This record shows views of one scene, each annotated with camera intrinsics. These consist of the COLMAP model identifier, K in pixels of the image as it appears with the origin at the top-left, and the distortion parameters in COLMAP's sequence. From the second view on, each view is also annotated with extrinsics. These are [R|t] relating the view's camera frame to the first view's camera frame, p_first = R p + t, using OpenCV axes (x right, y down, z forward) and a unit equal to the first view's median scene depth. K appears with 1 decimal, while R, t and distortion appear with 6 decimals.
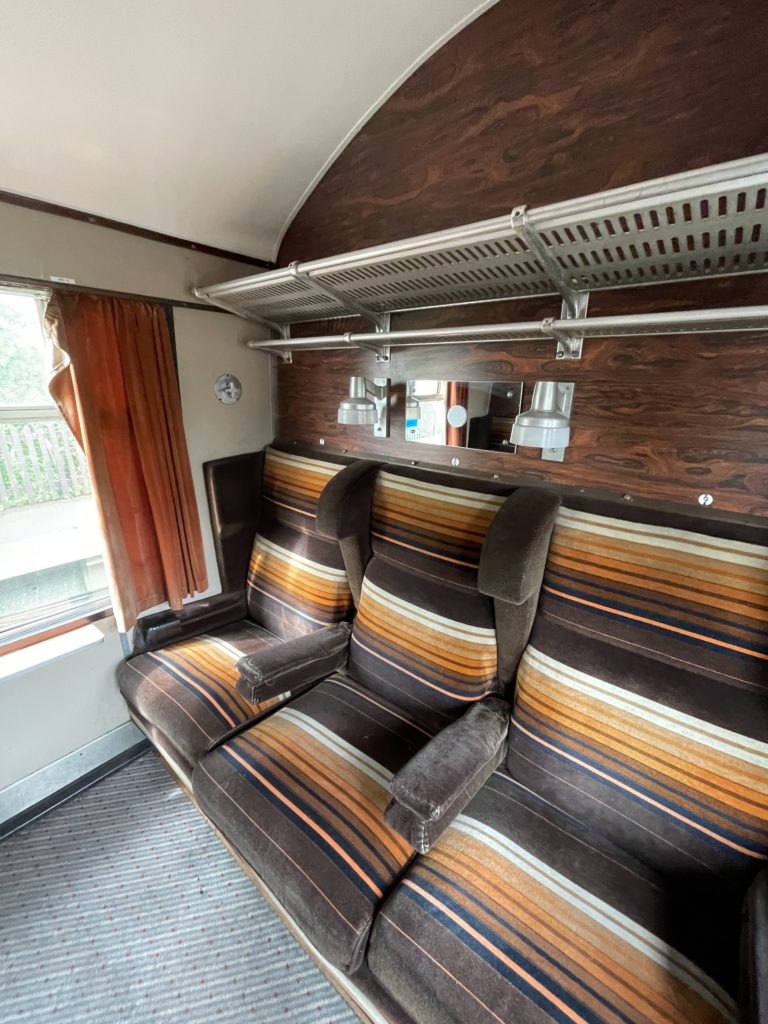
lens RADIAL K [[415.4, 0, 389.9], [0, 415.4, 508.9], [0, 0, 1]] dist [0.000284, 0.000138]
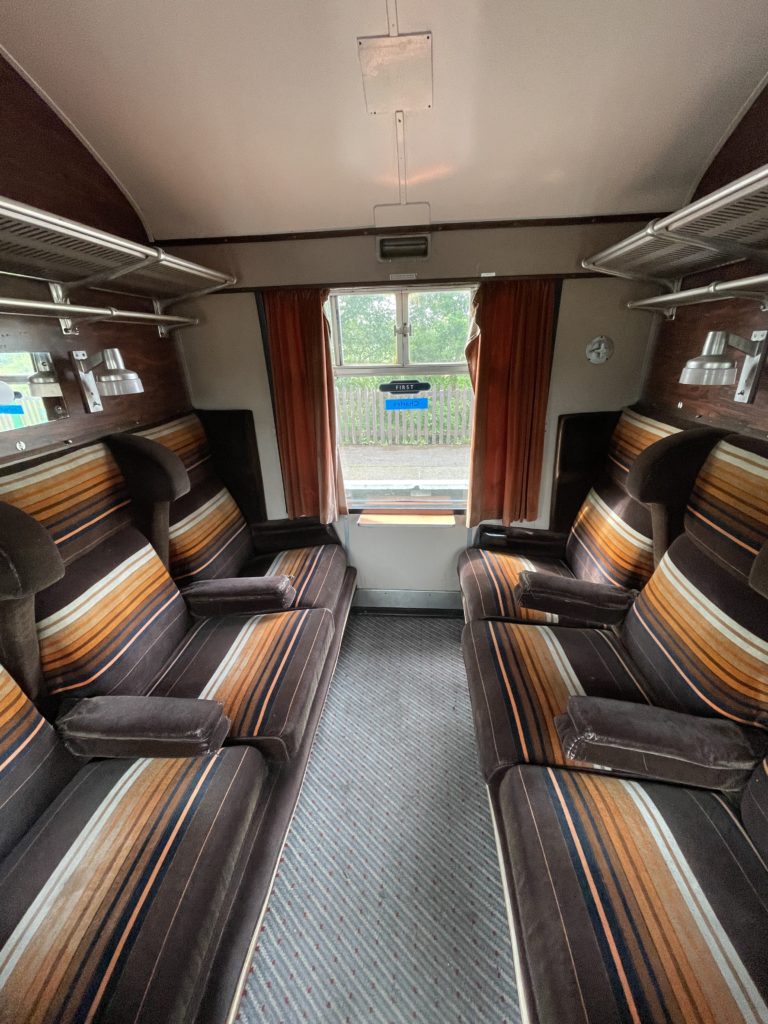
lens RADIAL K [[415.4, 0, 389.9], [0, 415.4, 508.9], [0, 0, 1]] dist [0.000284, 0.000138]
pose [[0.568717, 0.271048, -0.776591, 0.300186], [-0.210710, 0.960649, 0.180980, 0.035966], [0.795086, 0.060709, 0.603450, -0.077895]]
